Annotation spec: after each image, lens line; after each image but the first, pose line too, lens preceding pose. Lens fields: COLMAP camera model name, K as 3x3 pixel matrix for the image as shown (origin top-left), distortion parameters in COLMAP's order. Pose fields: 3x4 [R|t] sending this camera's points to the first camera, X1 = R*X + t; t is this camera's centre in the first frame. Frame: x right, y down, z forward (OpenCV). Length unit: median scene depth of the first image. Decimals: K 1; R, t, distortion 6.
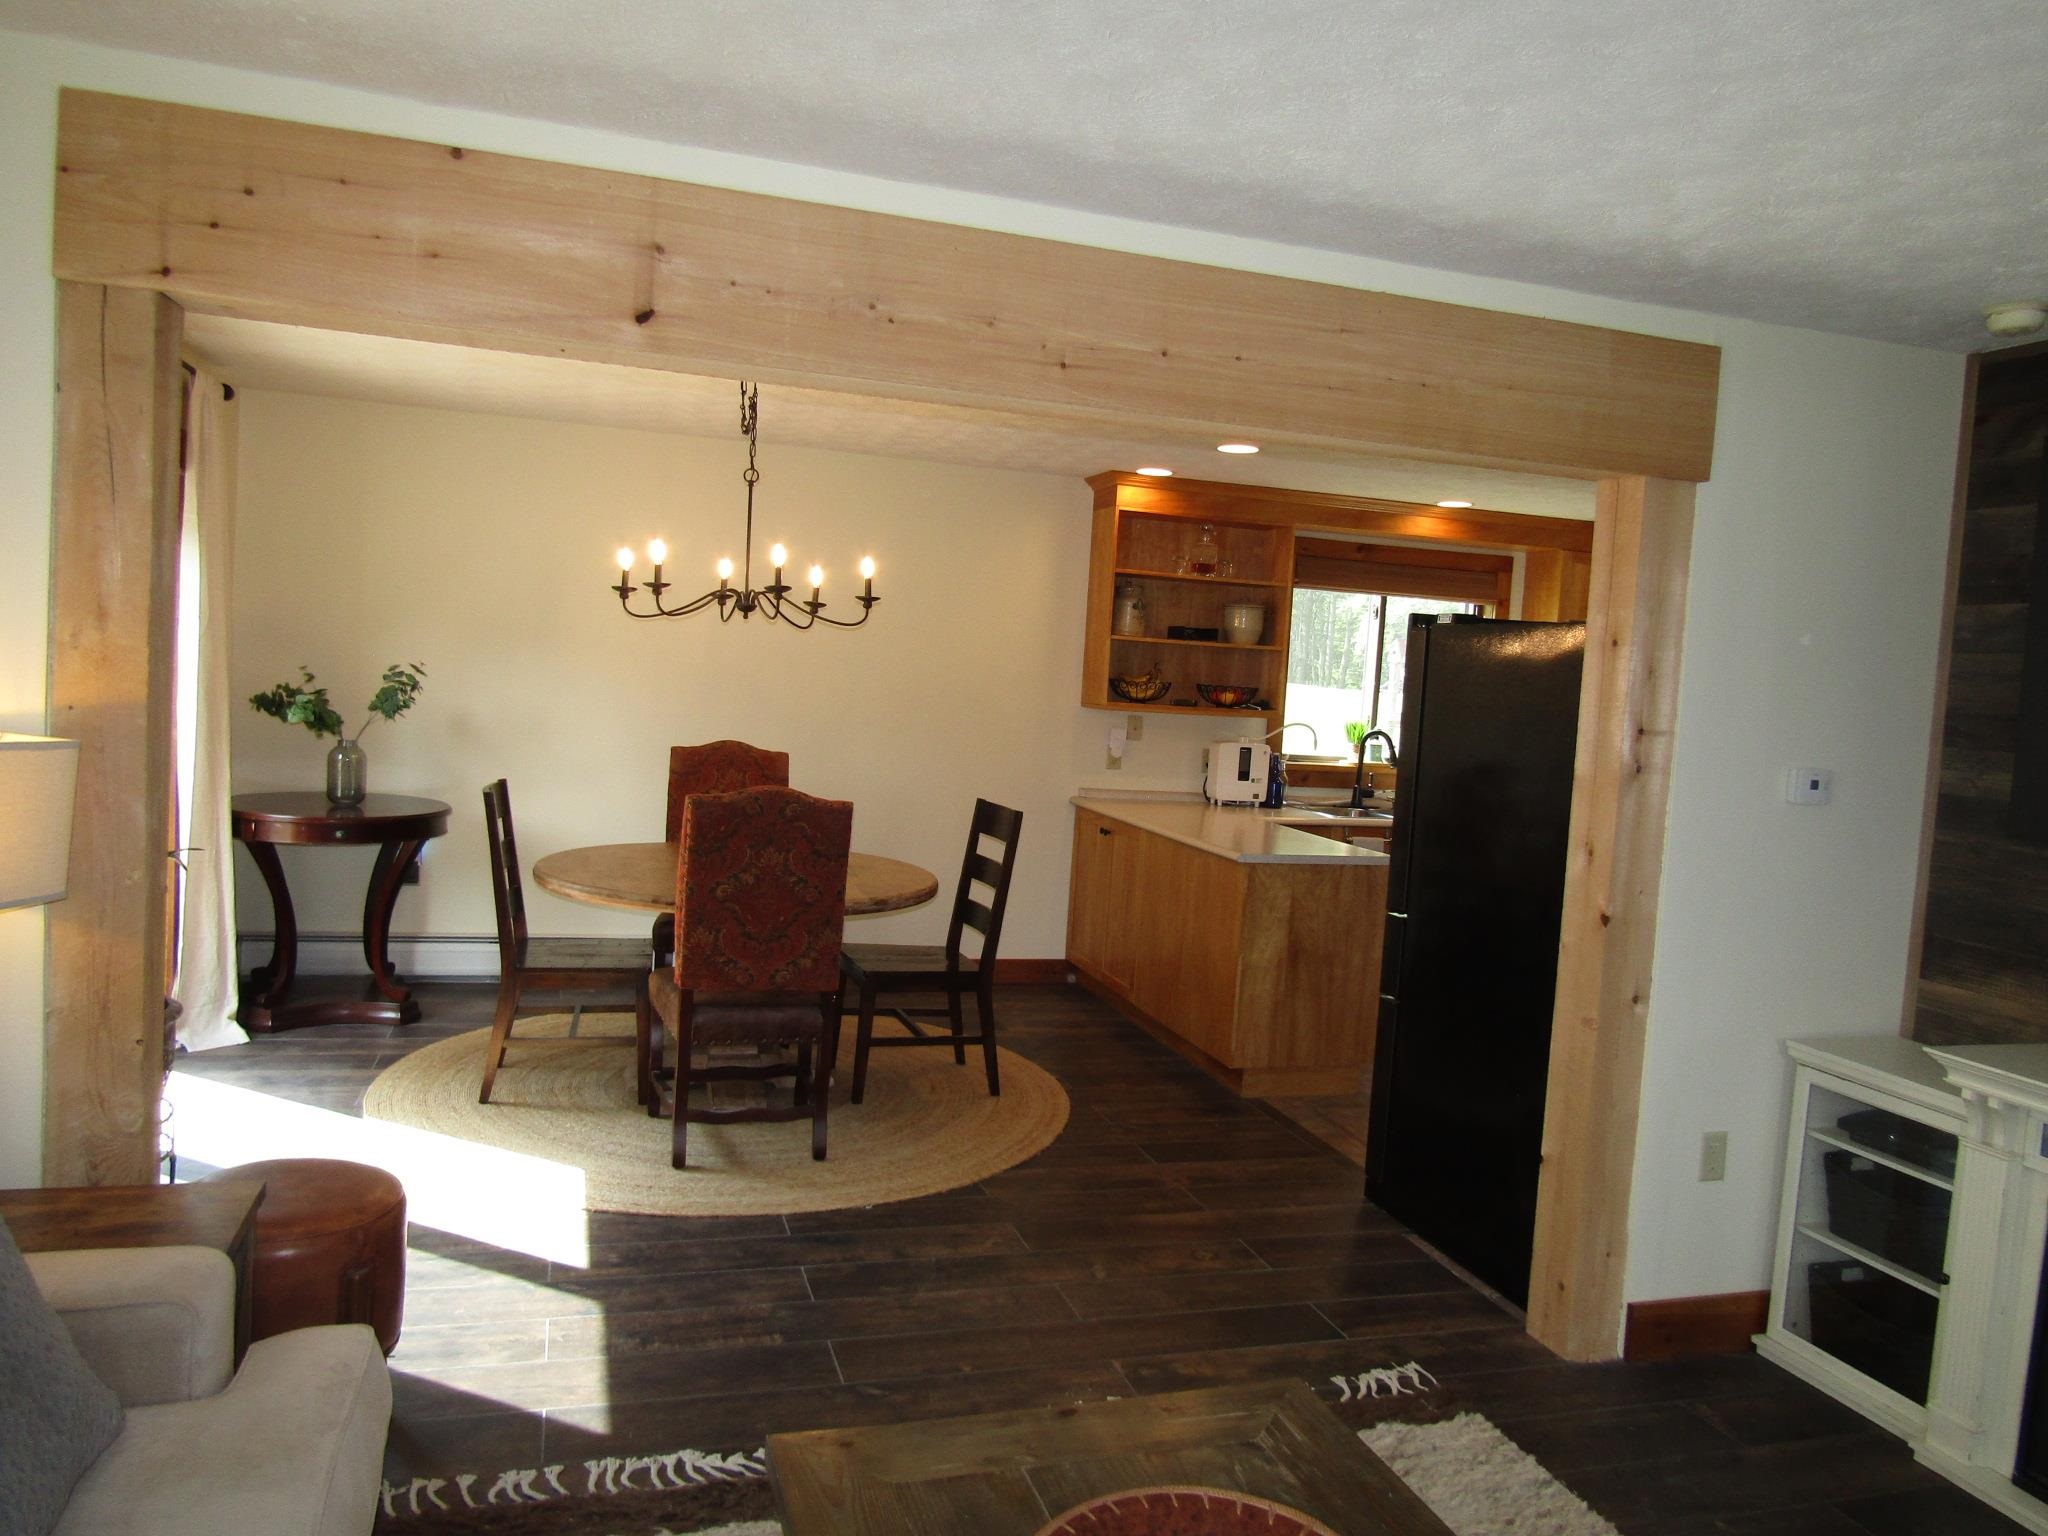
lens RADIAL K [[1452.0, 0, 1030.7], [0, 1452.0, 780.2], [0, 0, 1]] dist [-0.013944, 0.002641]
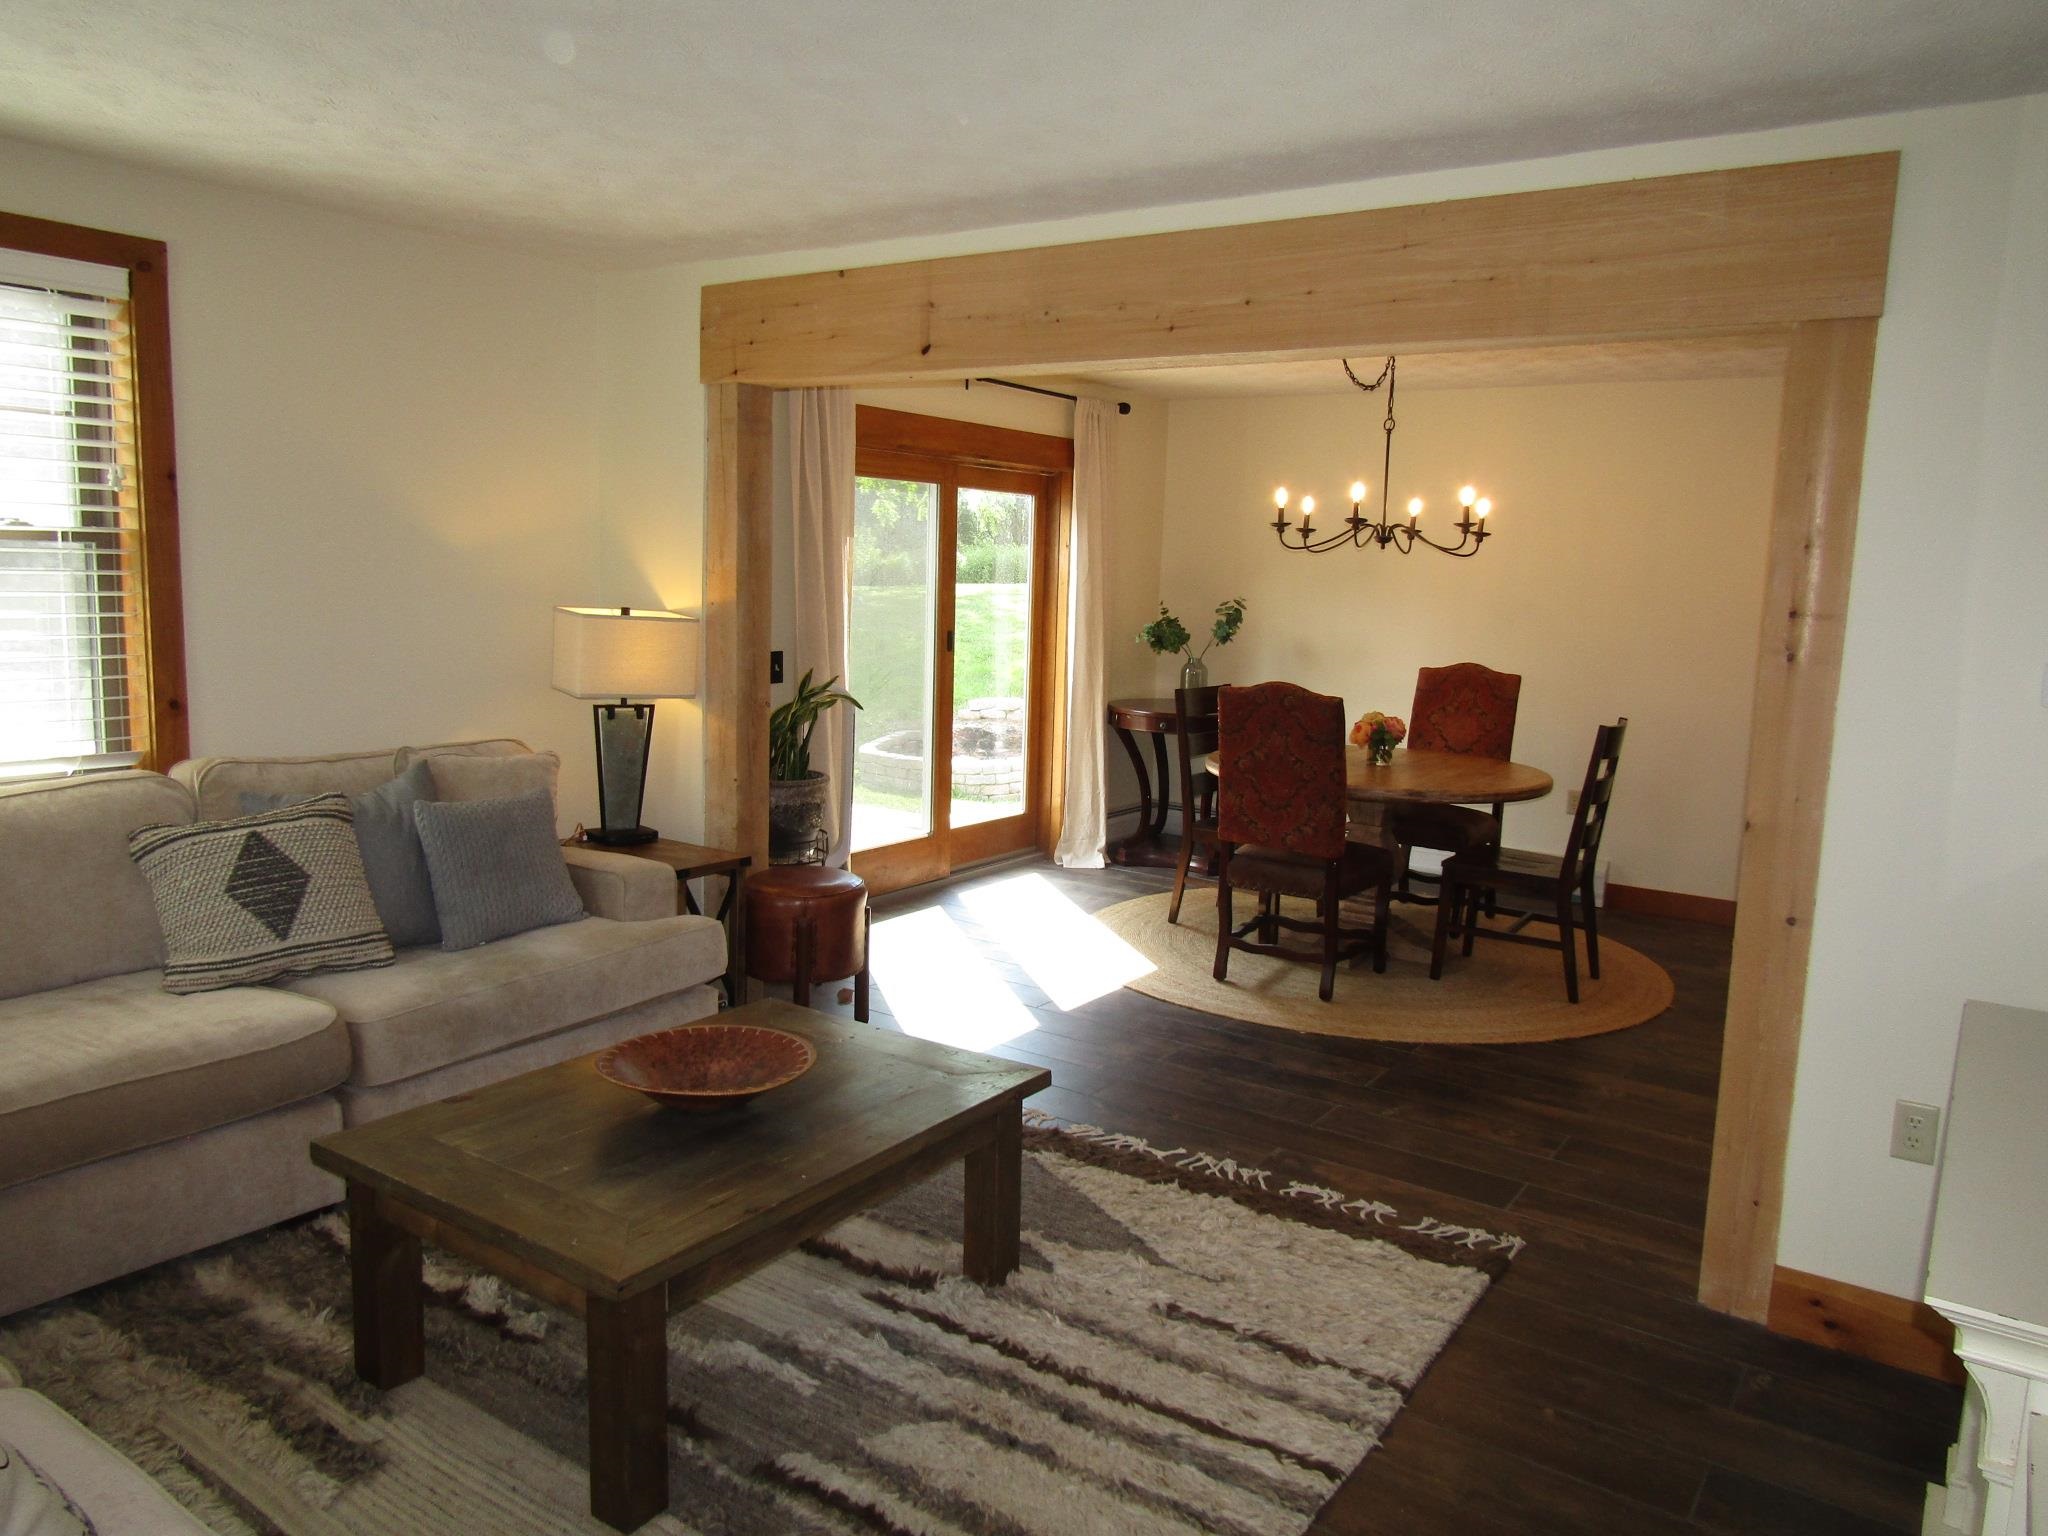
lens RADIAL K [[1452.0, 0, 1029.4], [0, 1452.0, 776.9], [0, 0, 1]] dist [-0.013944, 0.002641]
pose [[0.616910, 0.069106, -0.783994, 0.582869], [-0.055657, 0.997474, 0.044128, 0.036882], [0.785063, 0.016412, 0.619198, 0.064060]]
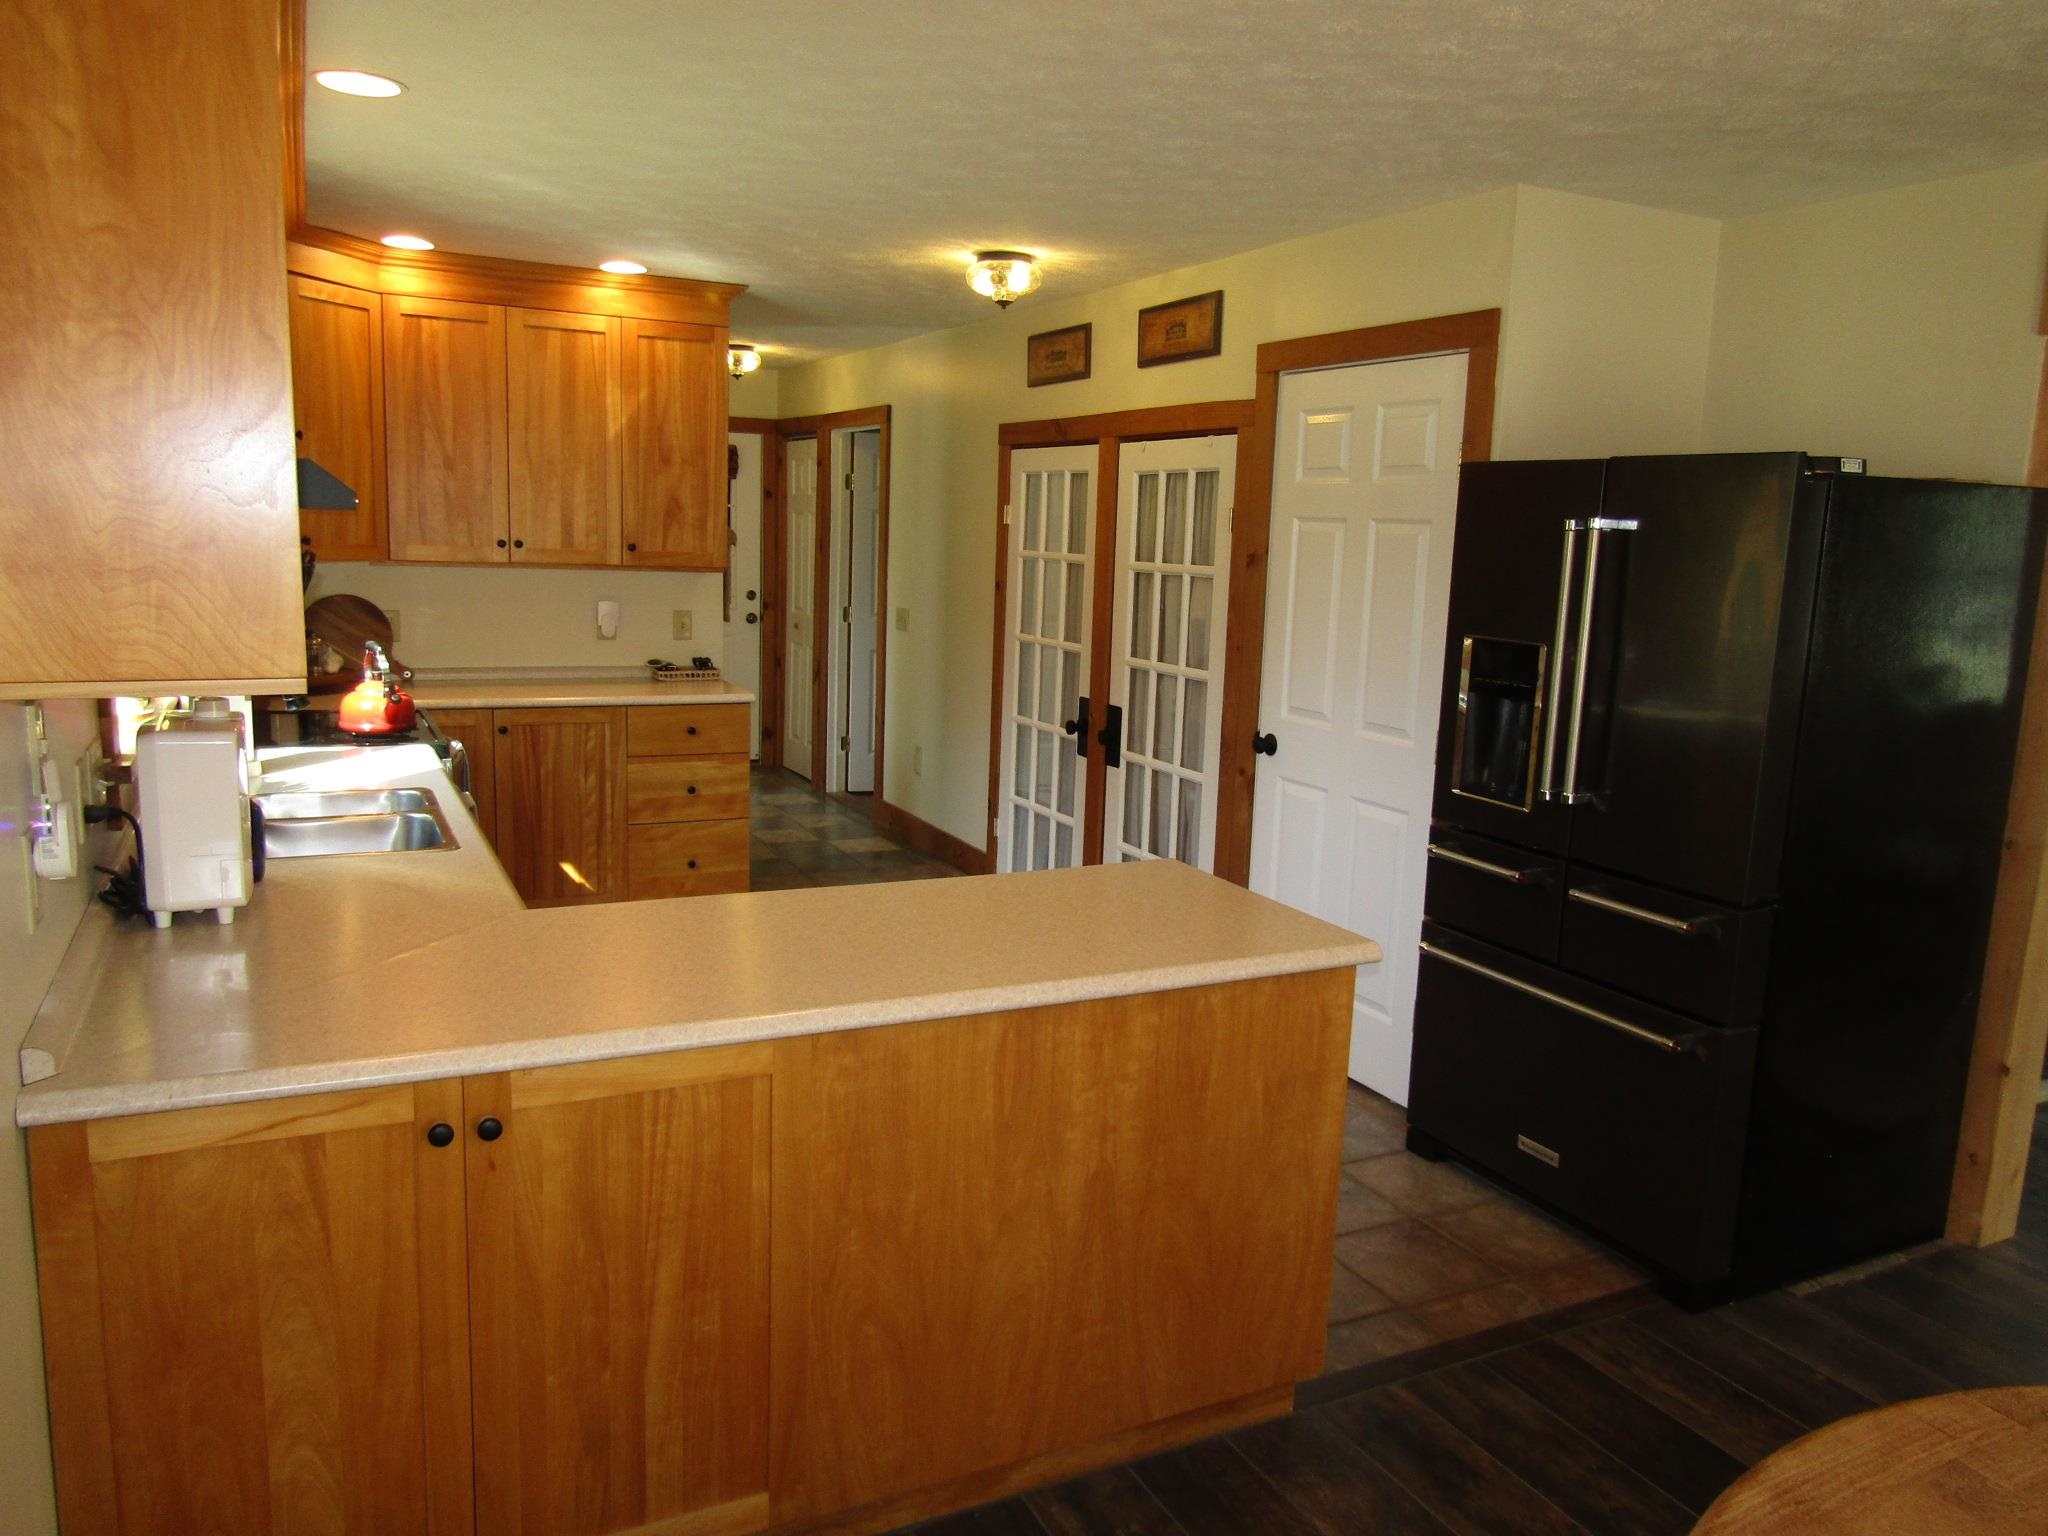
lens RADIAL K [[1452.0, 0, 1019.7], [0, 1452.0, 766.4], [0, 0, 1]] dist [-0.013944, 0.002641]
pose [[-0.158775, -0.227996, 0.960629, -0.299445], [0.030622, 0.971366, 0.235605, -0.130531], [-0.986840, 0.066824, -0.147248, 1.310251]]
